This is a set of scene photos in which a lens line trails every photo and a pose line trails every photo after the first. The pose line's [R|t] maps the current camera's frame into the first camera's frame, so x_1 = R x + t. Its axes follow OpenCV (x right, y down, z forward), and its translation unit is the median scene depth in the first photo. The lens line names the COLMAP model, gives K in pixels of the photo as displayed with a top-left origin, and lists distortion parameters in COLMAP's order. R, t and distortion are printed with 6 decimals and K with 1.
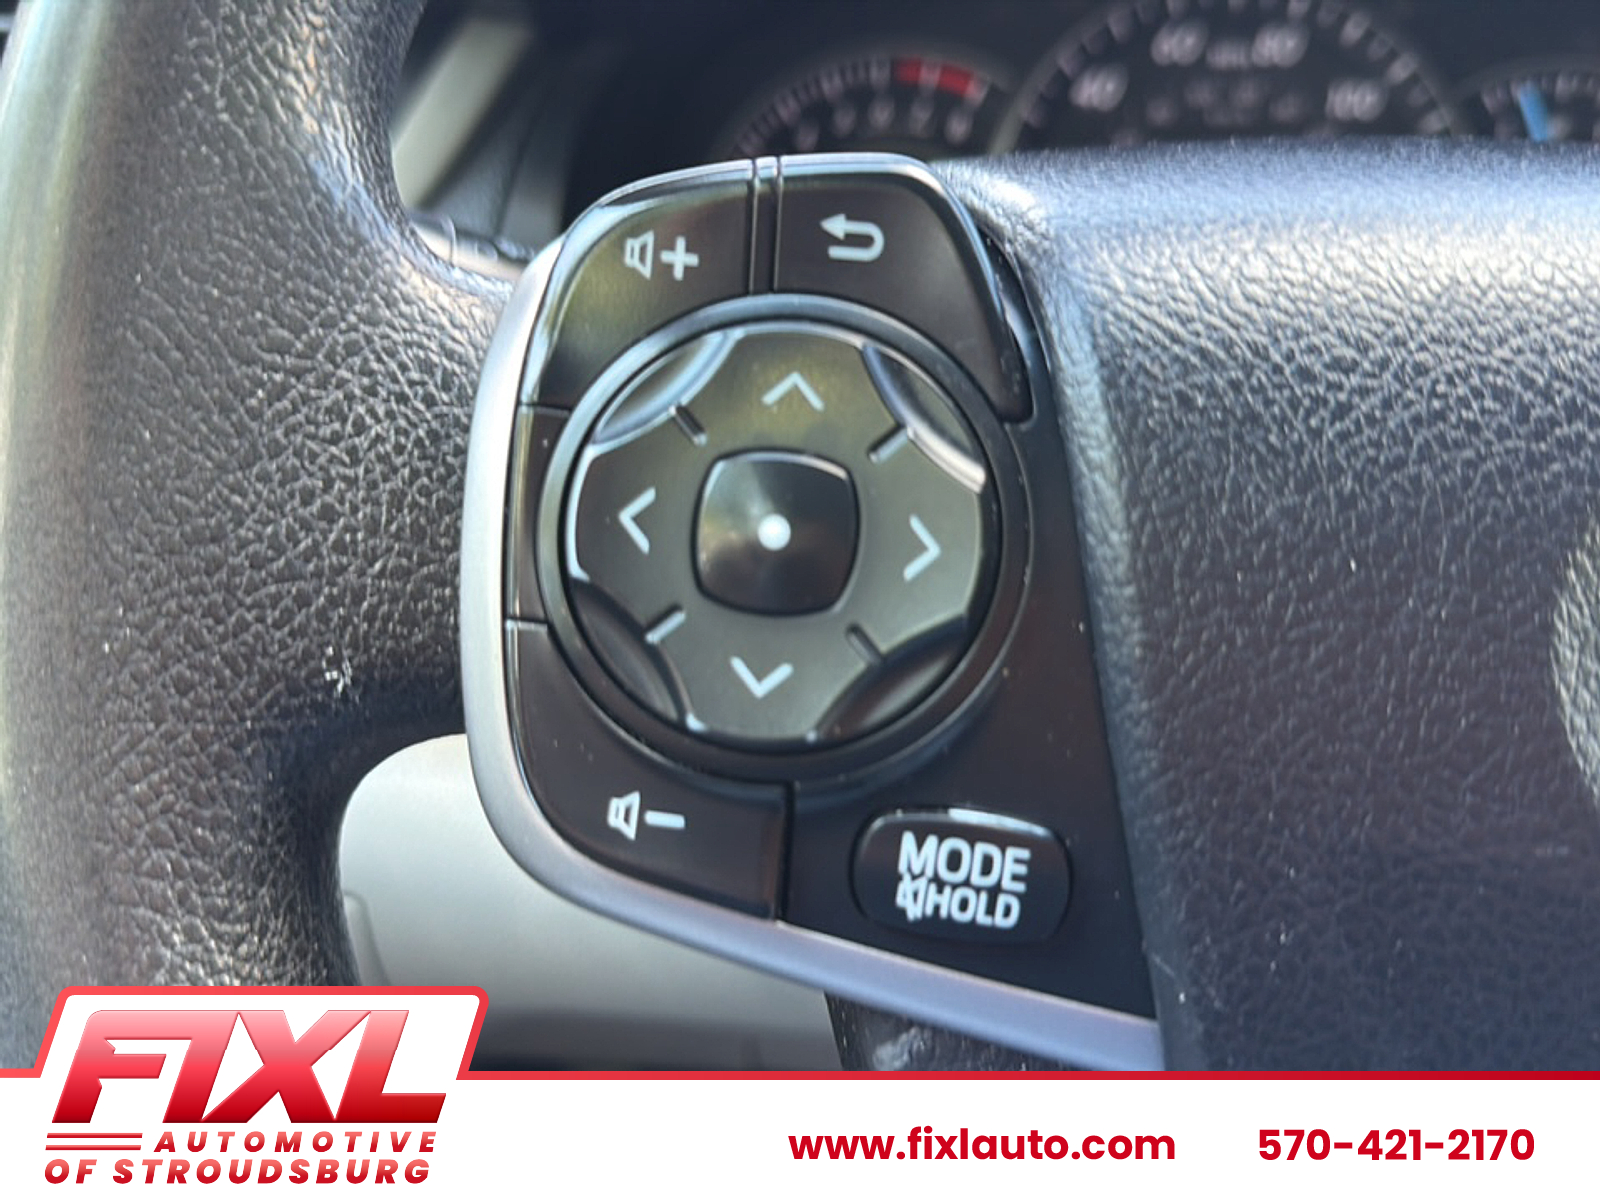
lens RADIAL K [[1474.2, 0, 792.0], [0, 1474.2, 598.2], [0, 0, 1]] dist [0.156080, -0.477790]
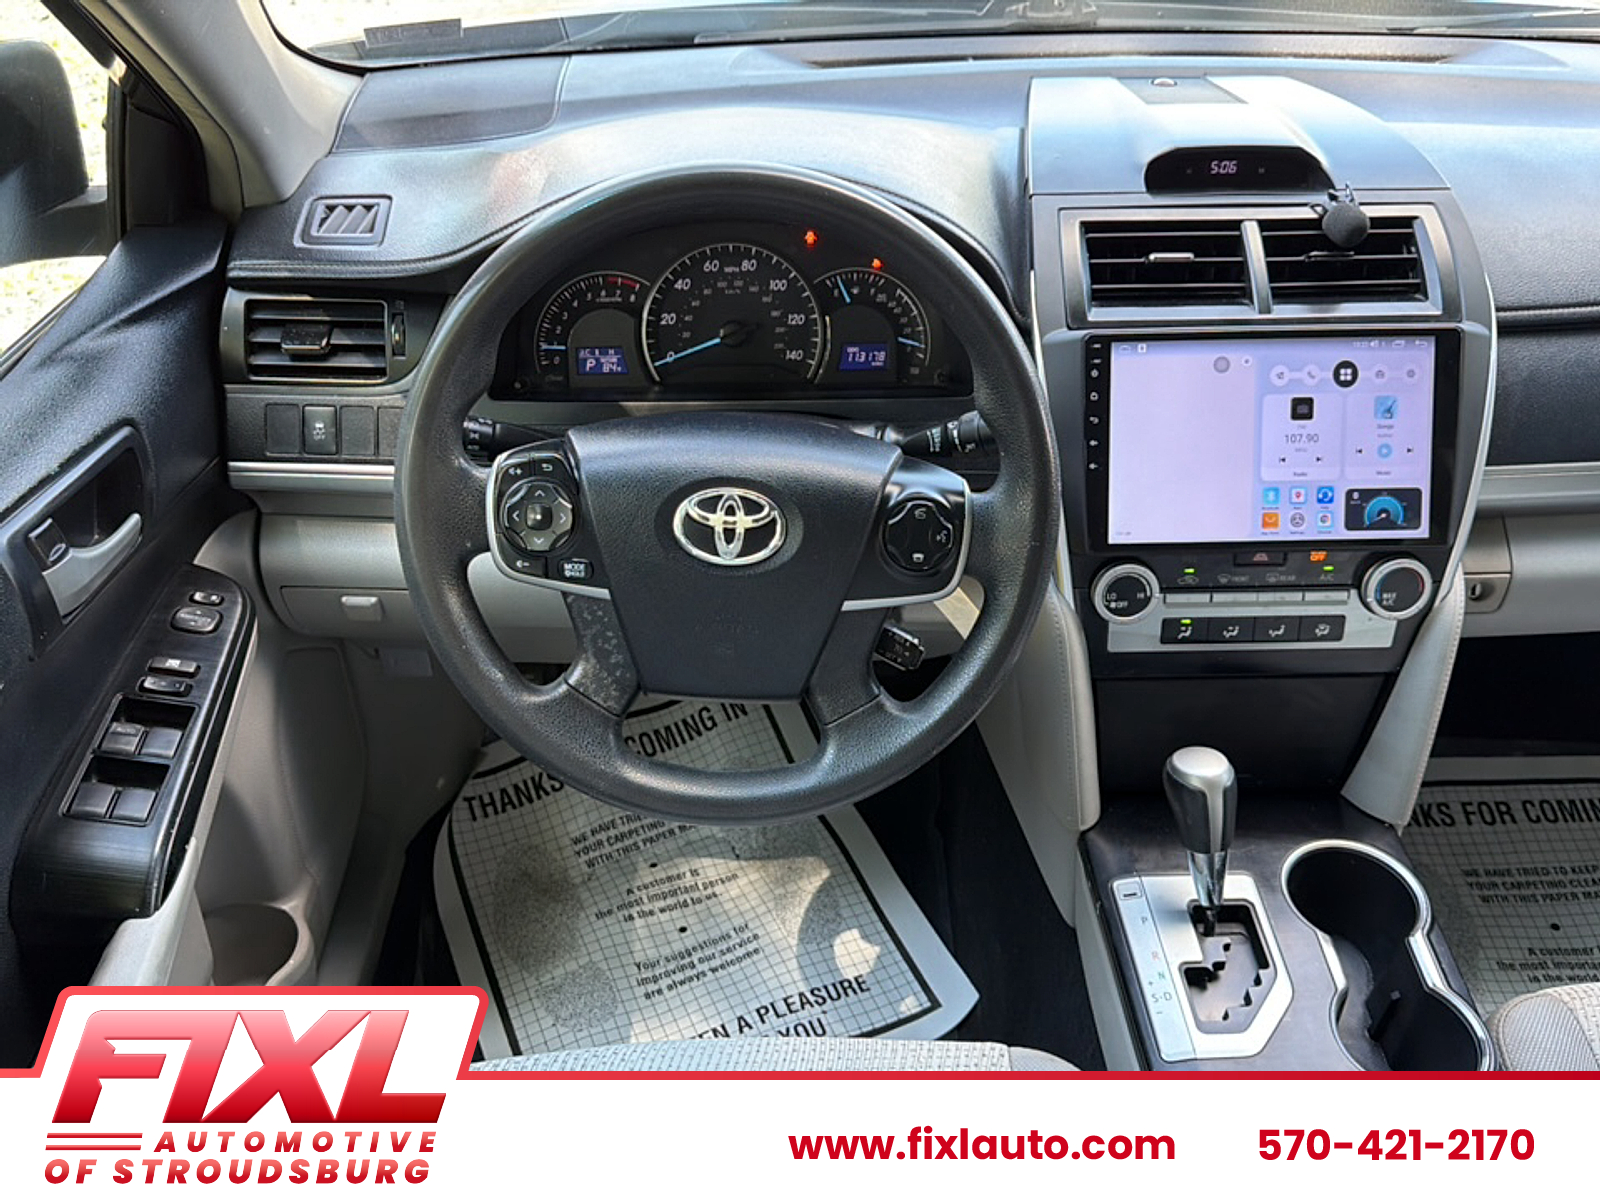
lens RADIAL K [[1461.8, 0, 792.0], [0, 1461.8, 600.4], [0, 0, 1]] dist [0.148313, -0.365875]
pose [[0.996250, -0.078253, 0.036900, 0.772766], [0.070891, 0.982836, 0.170316, -0.657850], [-0.049595, -0.167061, 0.984698, -5.053551]]
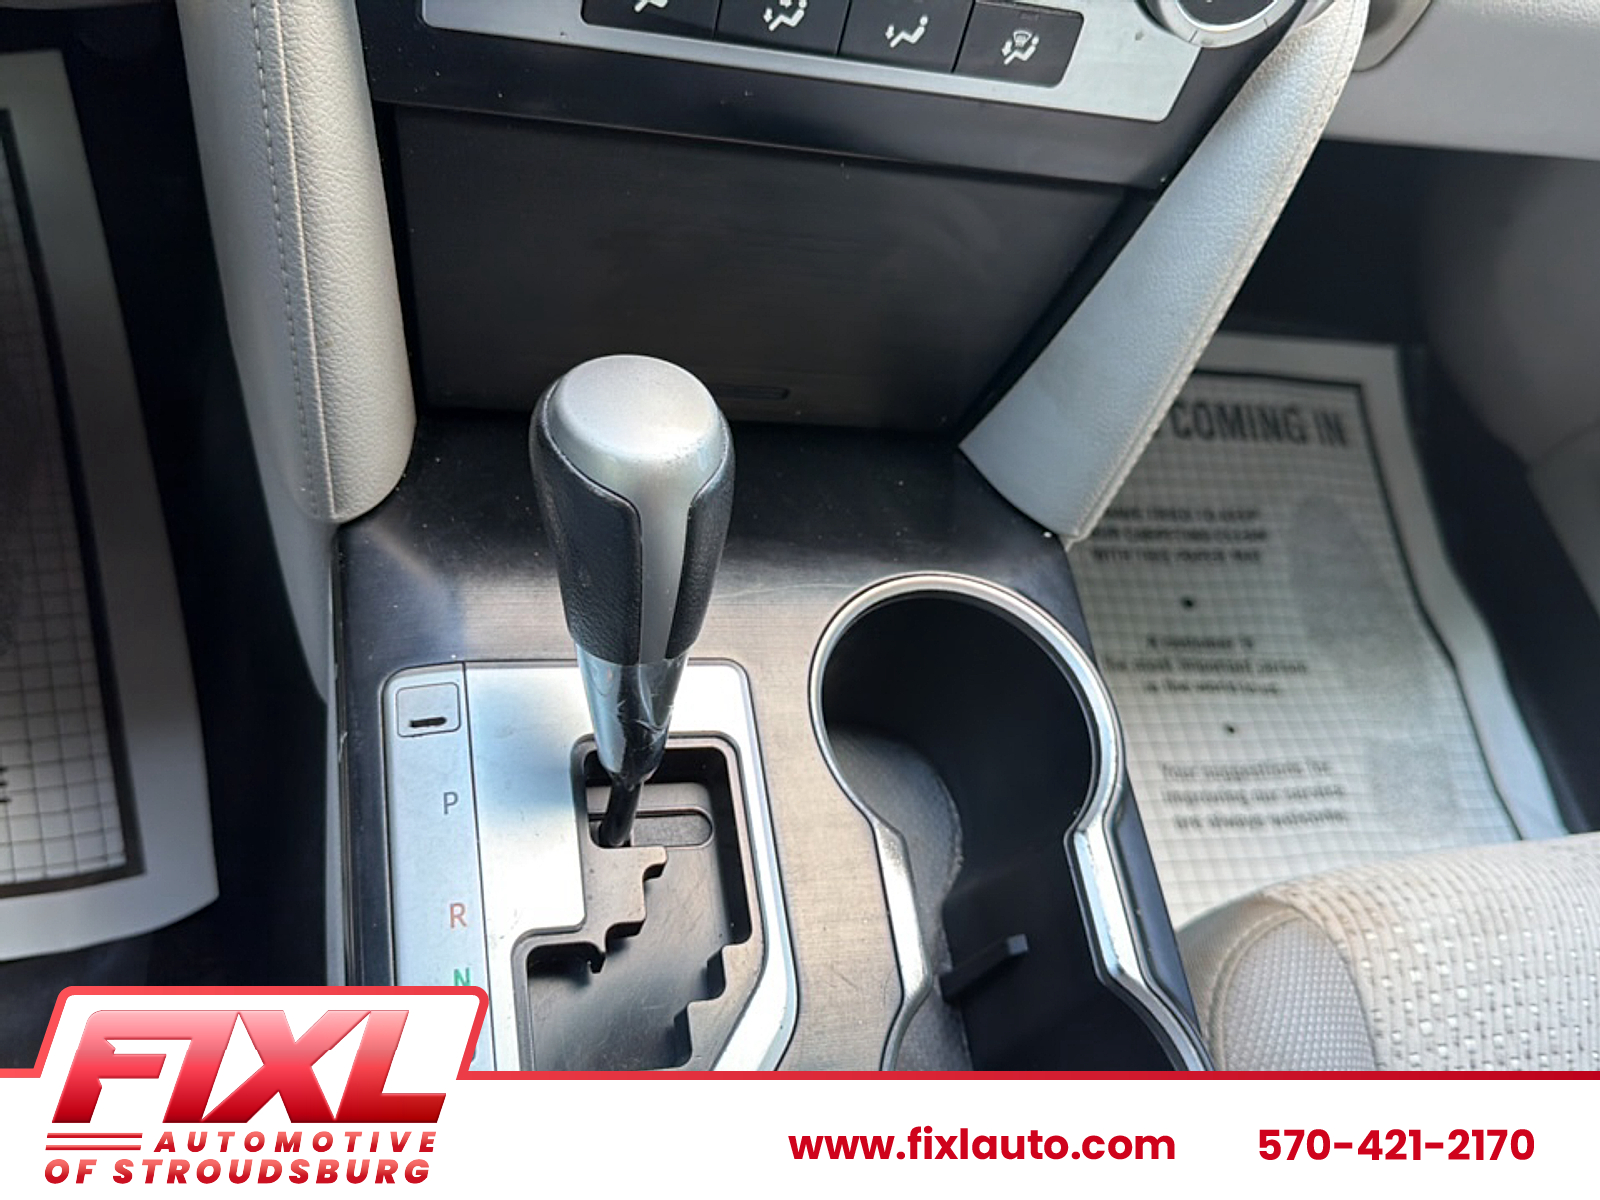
lens RADIAL K [[1479.1, 0, 784.7], [0, 1479.1, 598.5], [0, 0, 1]] dist [0.069793, -0.210539]
pose [[0.946544, -0.052918, 0.318204, 2.349730], [-0.121895, 0.854634, 0.504720, 0.475003], [-0.298656, -0.516527, 0.802498, -0.500694]]
